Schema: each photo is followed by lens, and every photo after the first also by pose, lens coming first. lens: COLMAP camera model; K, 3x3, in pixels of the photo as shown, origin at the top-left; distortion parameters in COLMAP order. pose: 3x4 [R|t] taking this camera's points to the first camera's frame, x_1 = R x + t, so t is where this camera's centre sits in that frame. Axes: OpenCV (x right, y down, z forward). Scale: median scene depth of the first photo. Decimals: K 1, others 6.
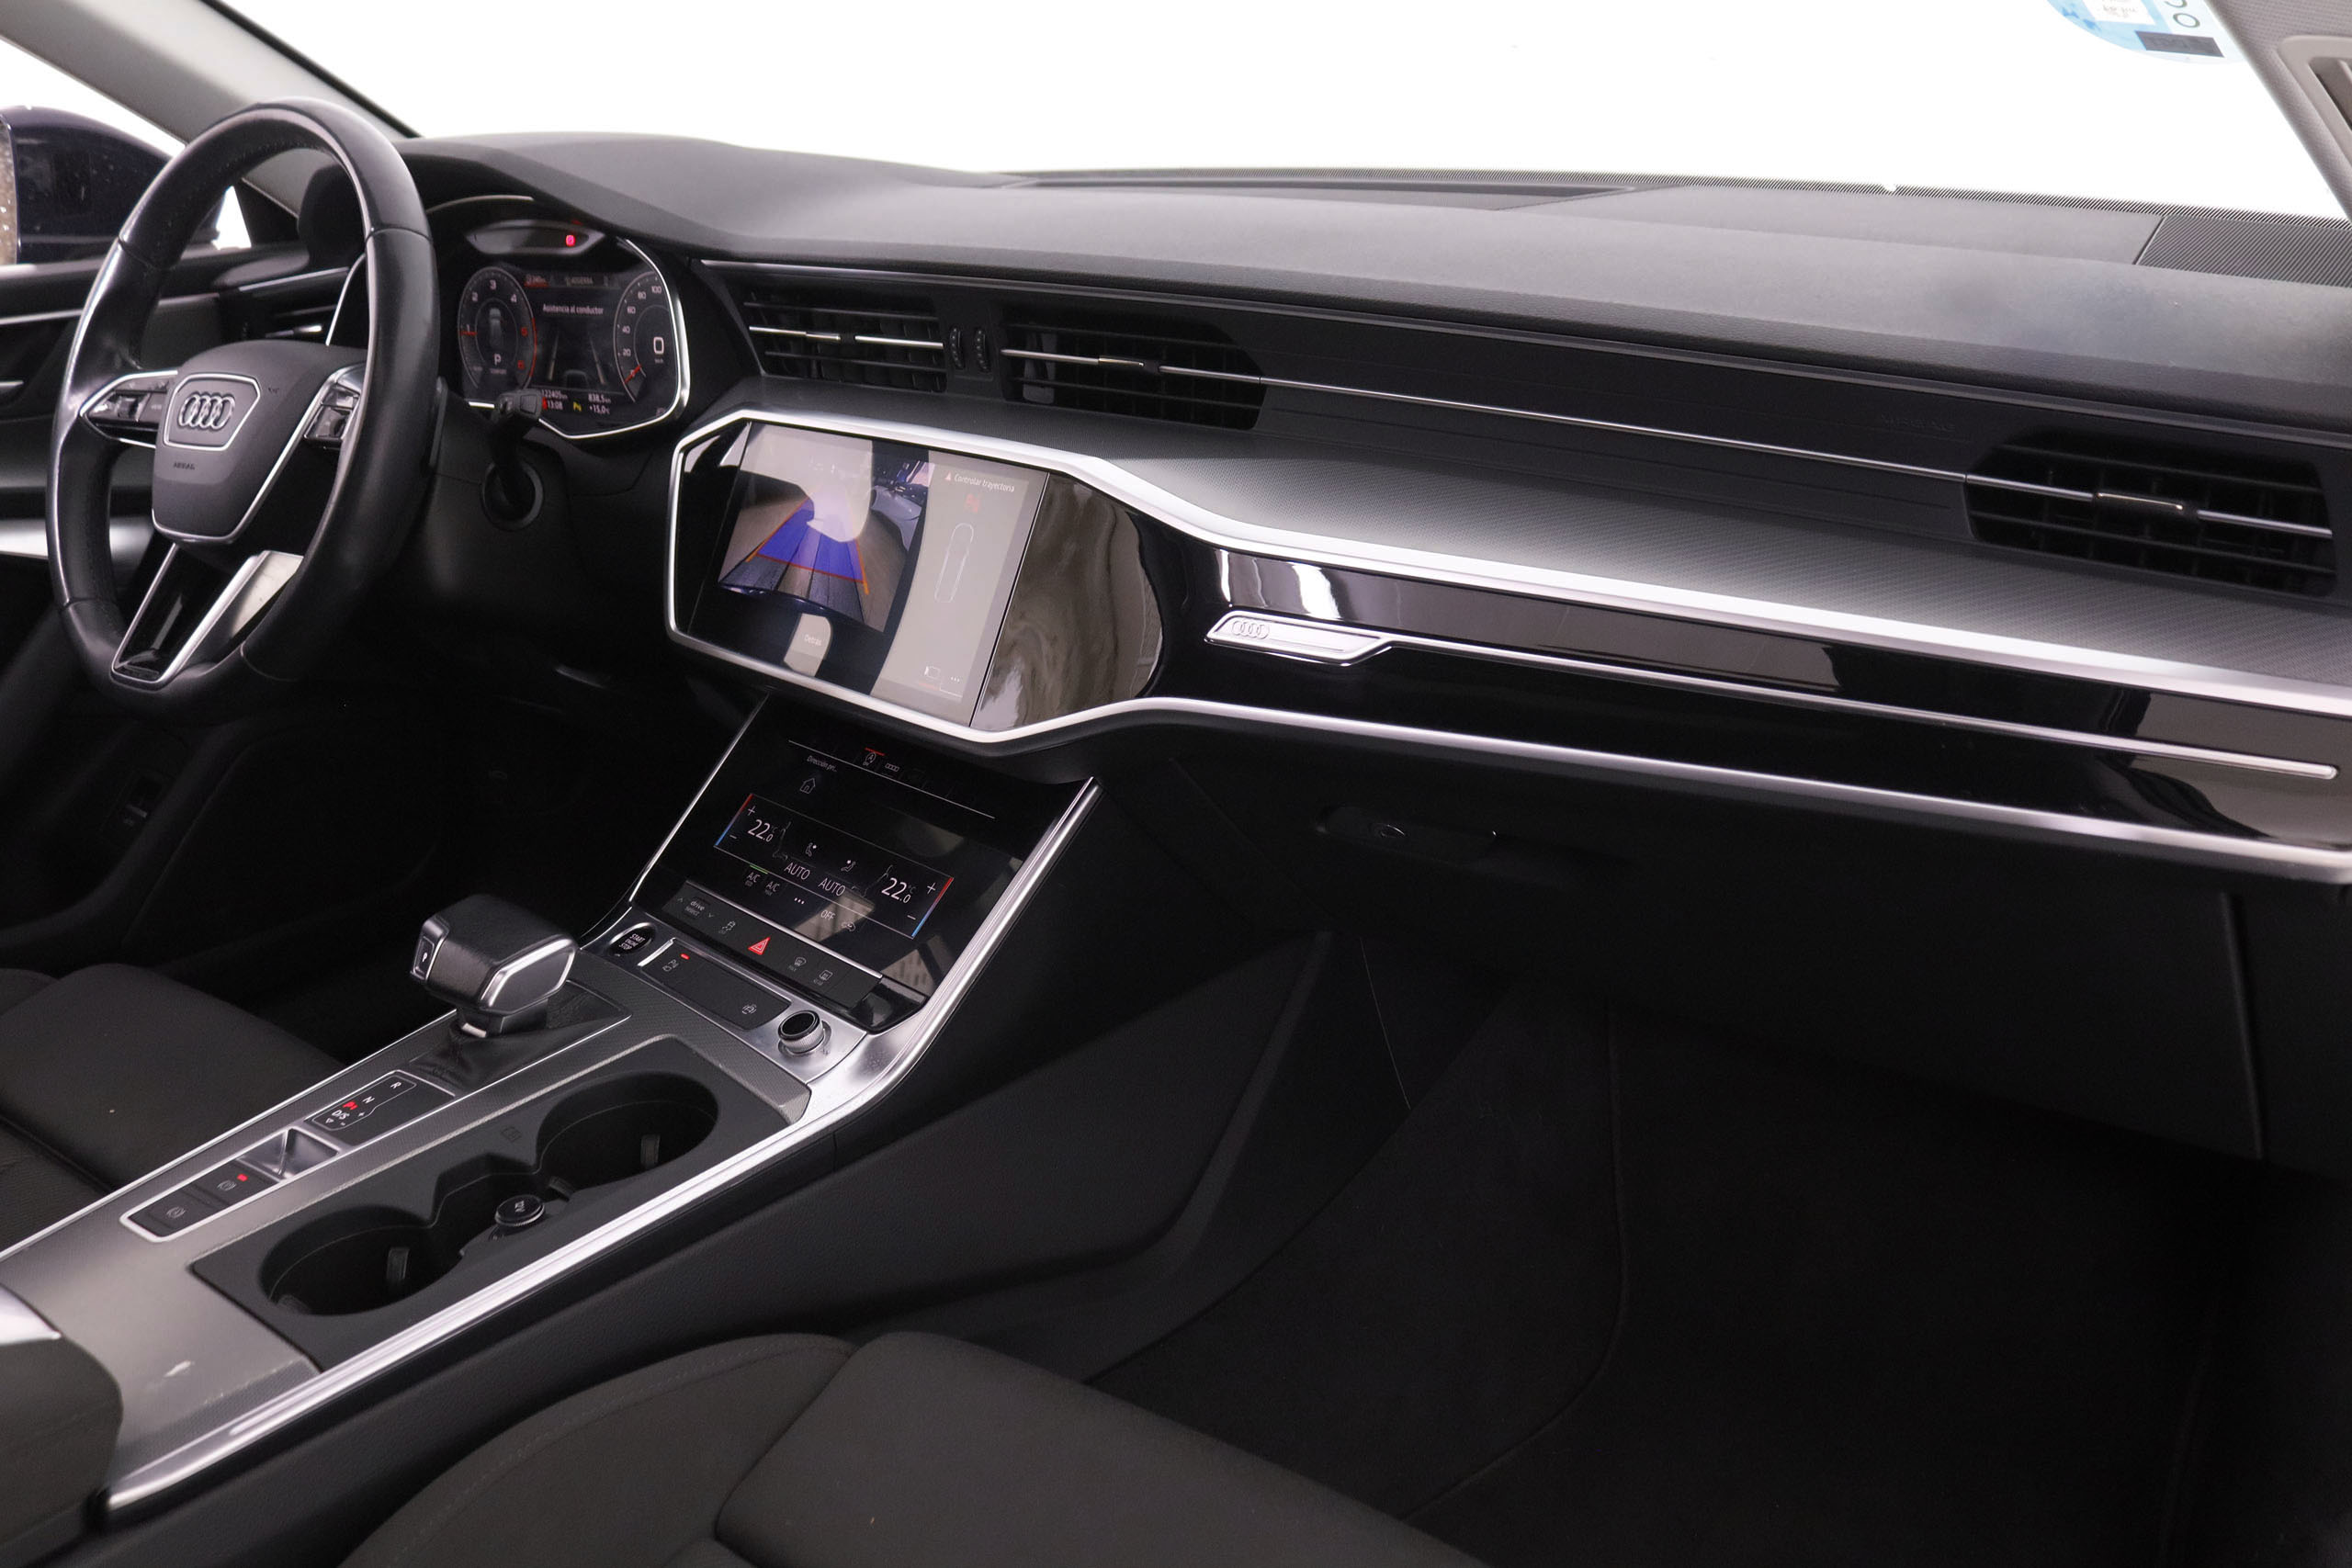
lens RADIAL K [[2210.3, 0, 1176.0], [0, 2210.3, 784.0], [0, 0, 1]] dist [-0.087695, 0.009747]
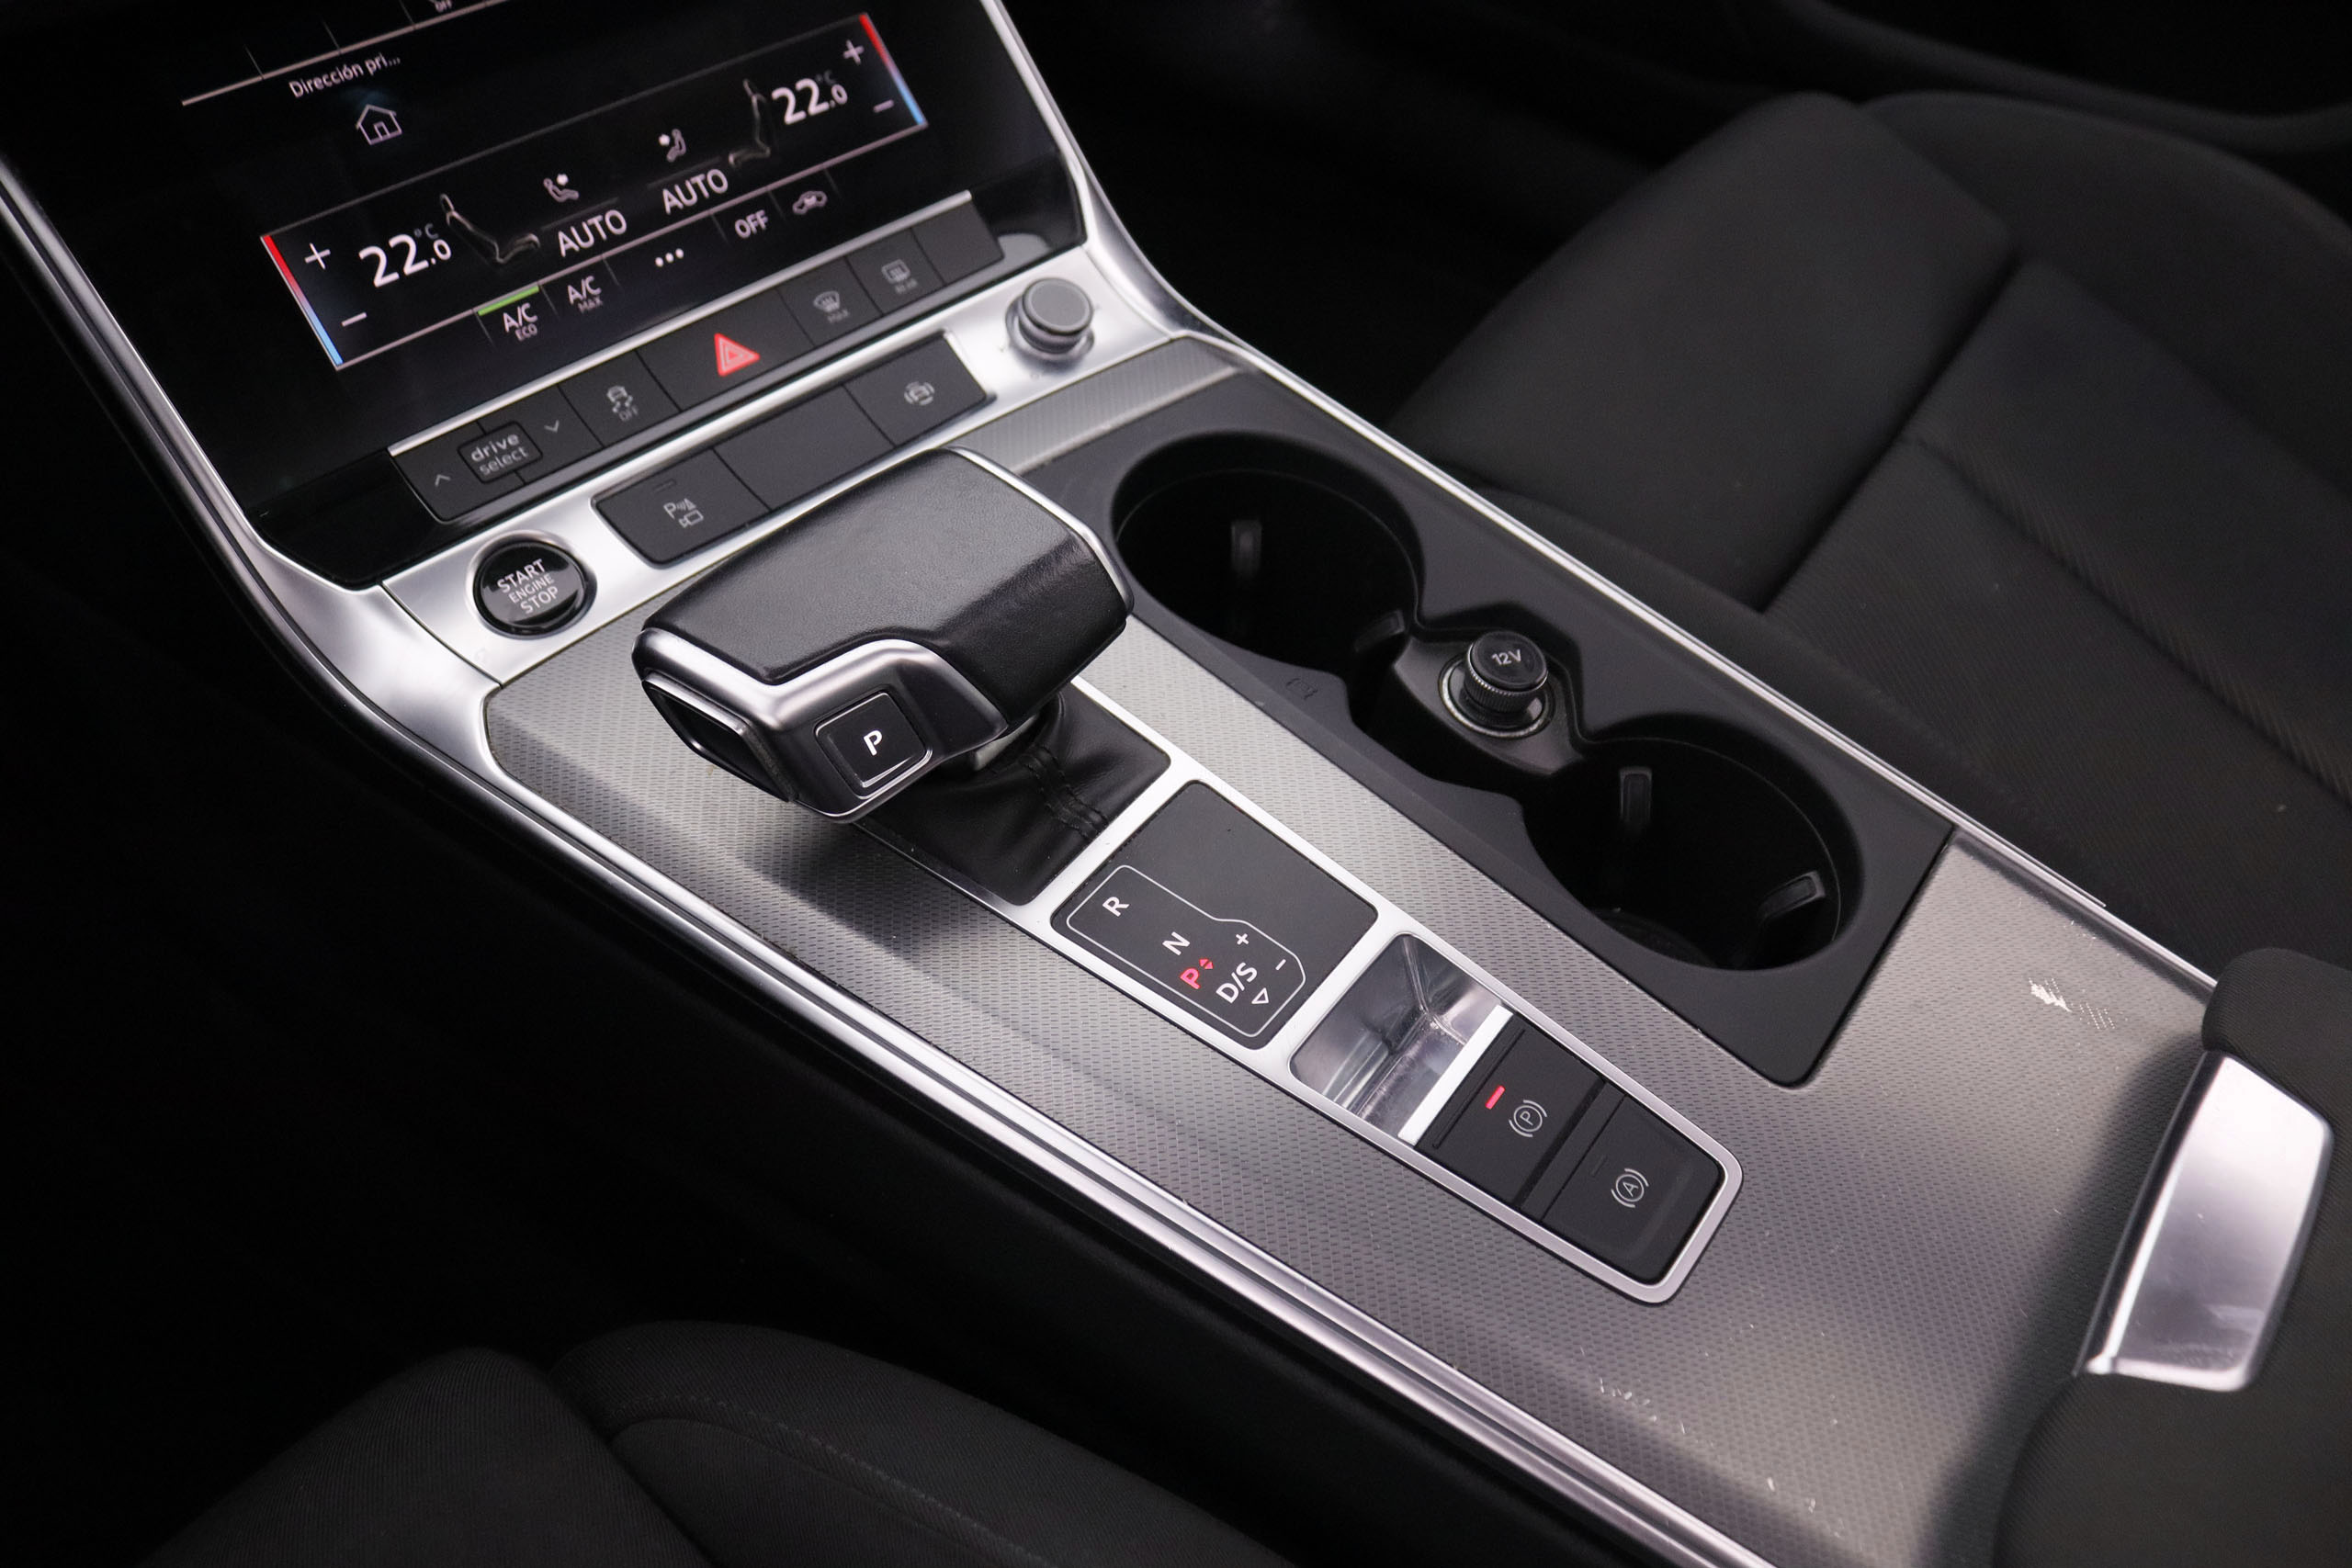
lens RADIAL K [[1941.7, 0, 1168.3], [0, 1941.7, 766.0], [0, 0, 1]] dist [-0.176979, 0.160424]
pose [[-0.058886, -0.704553, 0.707204, -0.561180], [0.260027, 0.673152, 0.692281, -0.139313], [-0.963804, 0.224658, 0.143564, 0.838851]]
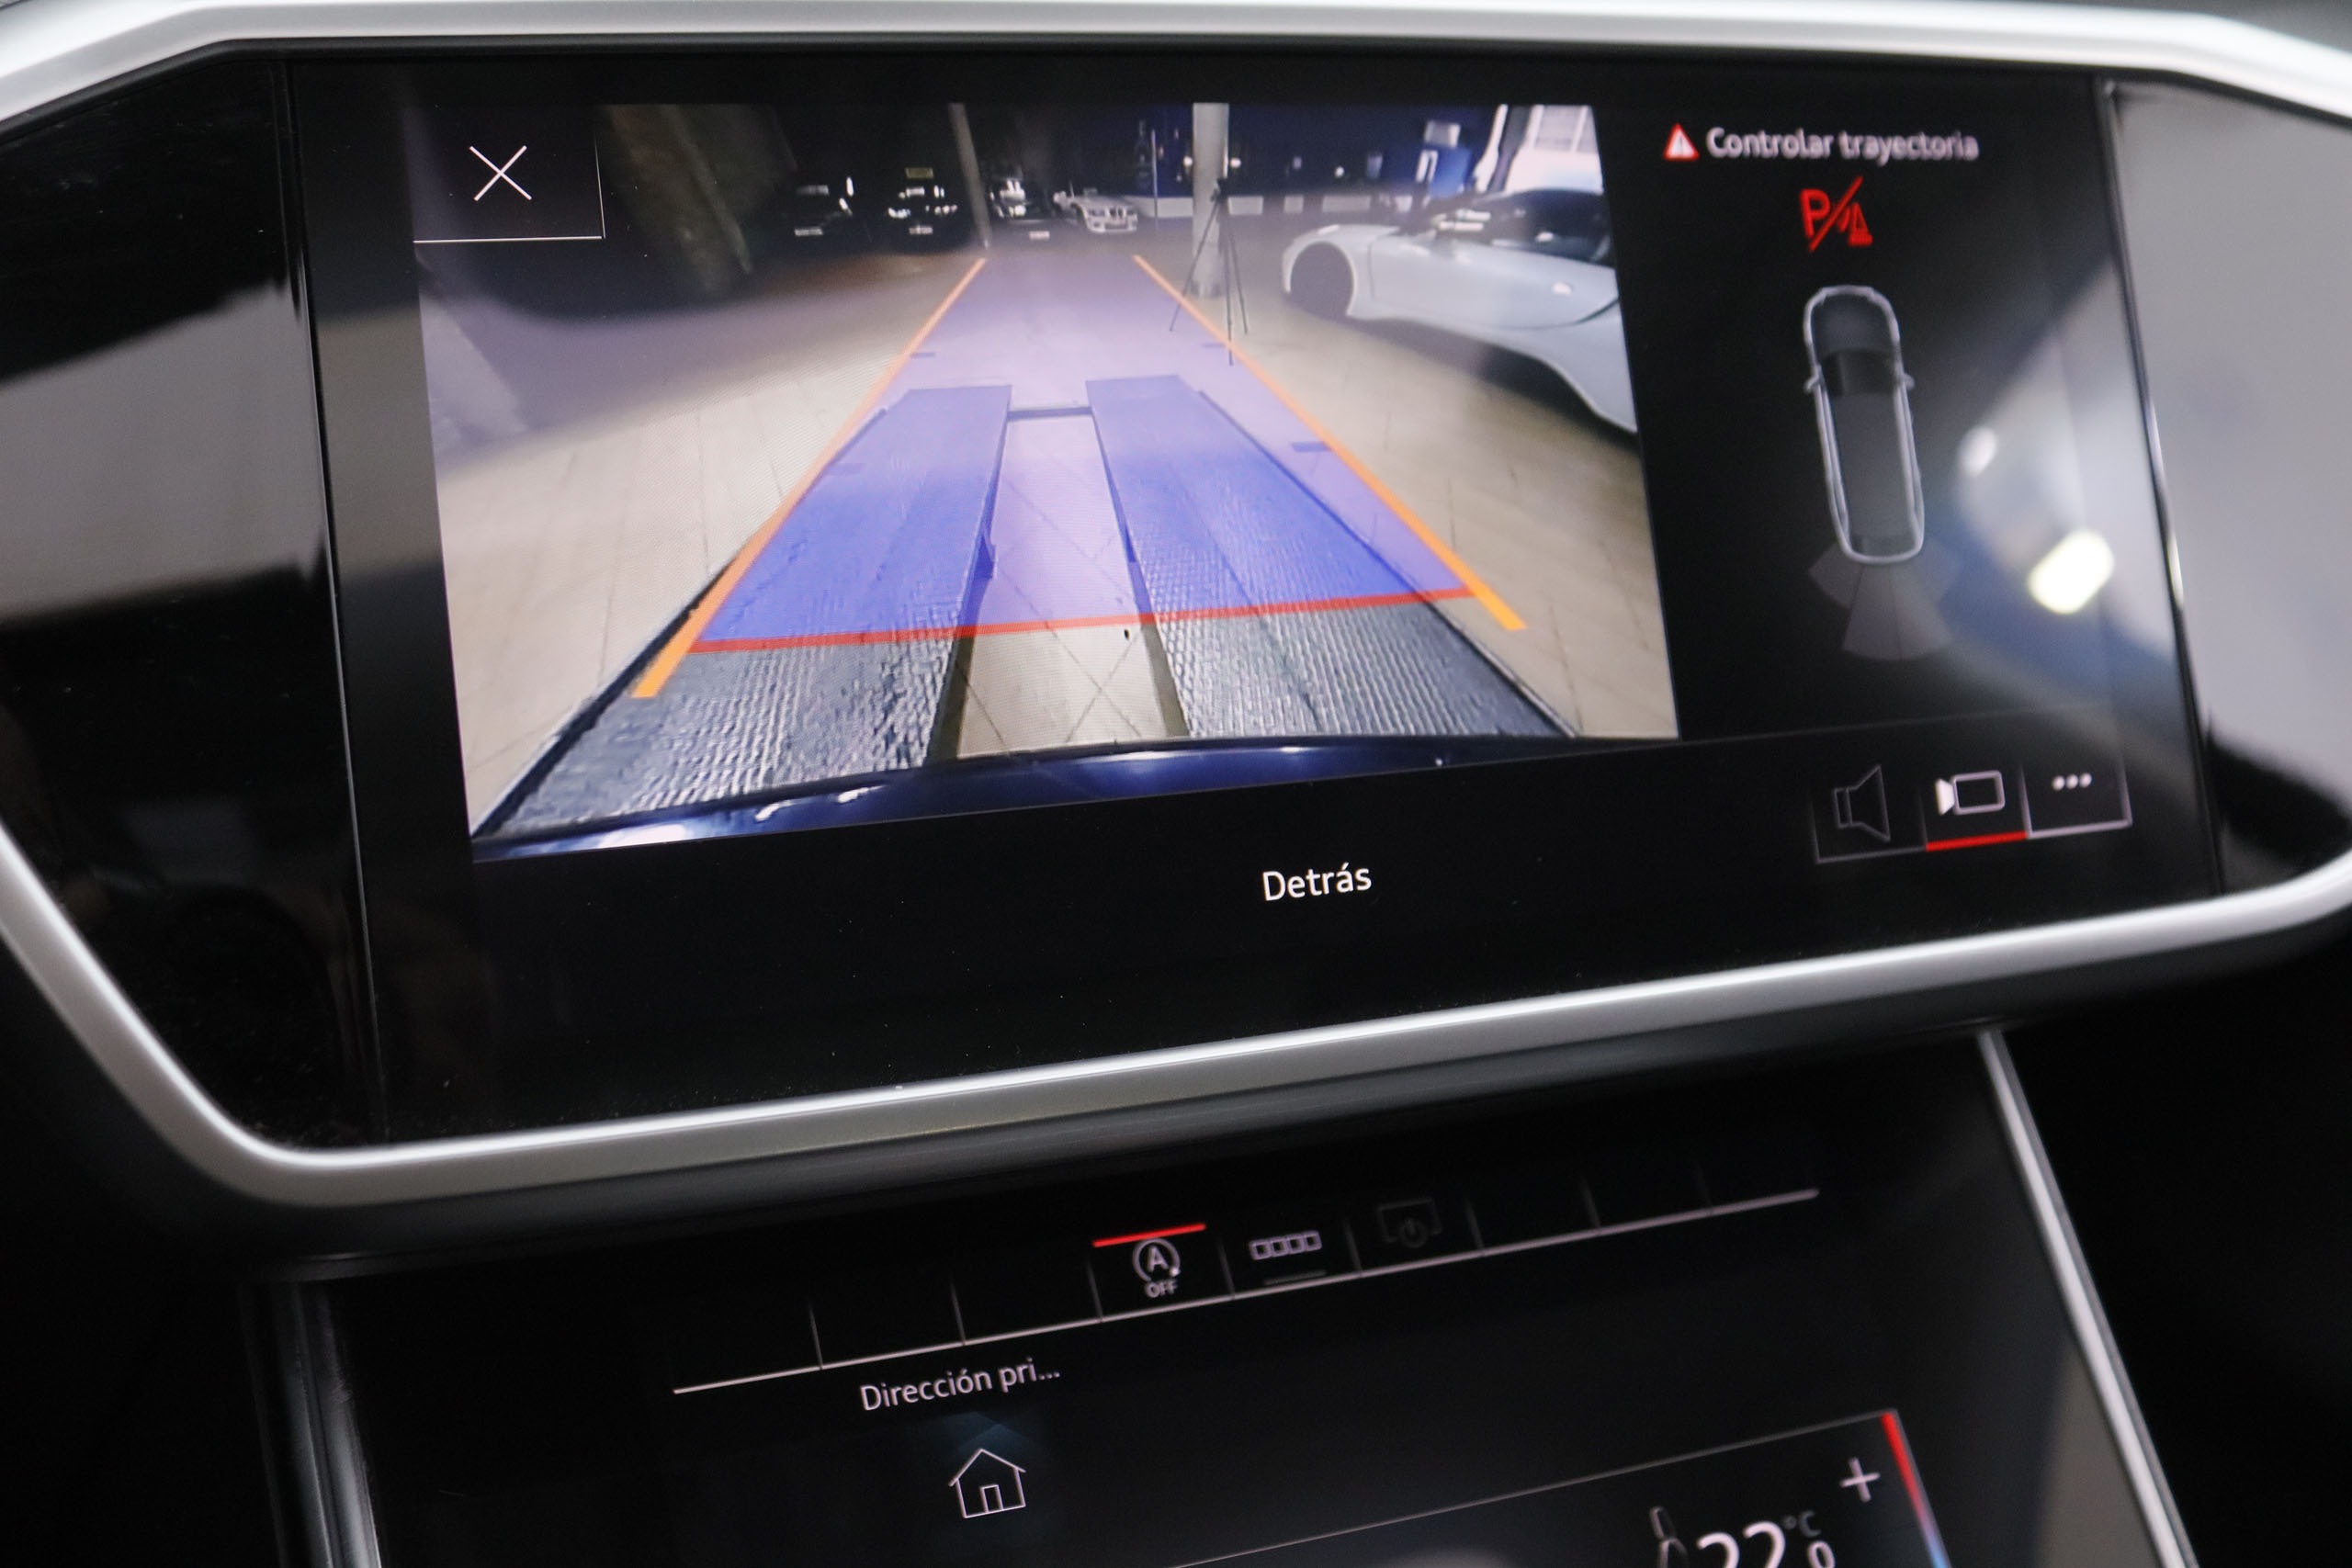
lens RADIAL K [[2584.1, 0, 1185.2], [0, 2584.1, 788.1], [0, 0, 1]] dist [-0.089767, 0.006340]
pose [[0.335360, -0.287833, 0.897043, -0.412203], [0.240470, 0.946796, 0.213897, -0.136506], [-0.910883, 0.143979, 0.386733, 0.878006]]
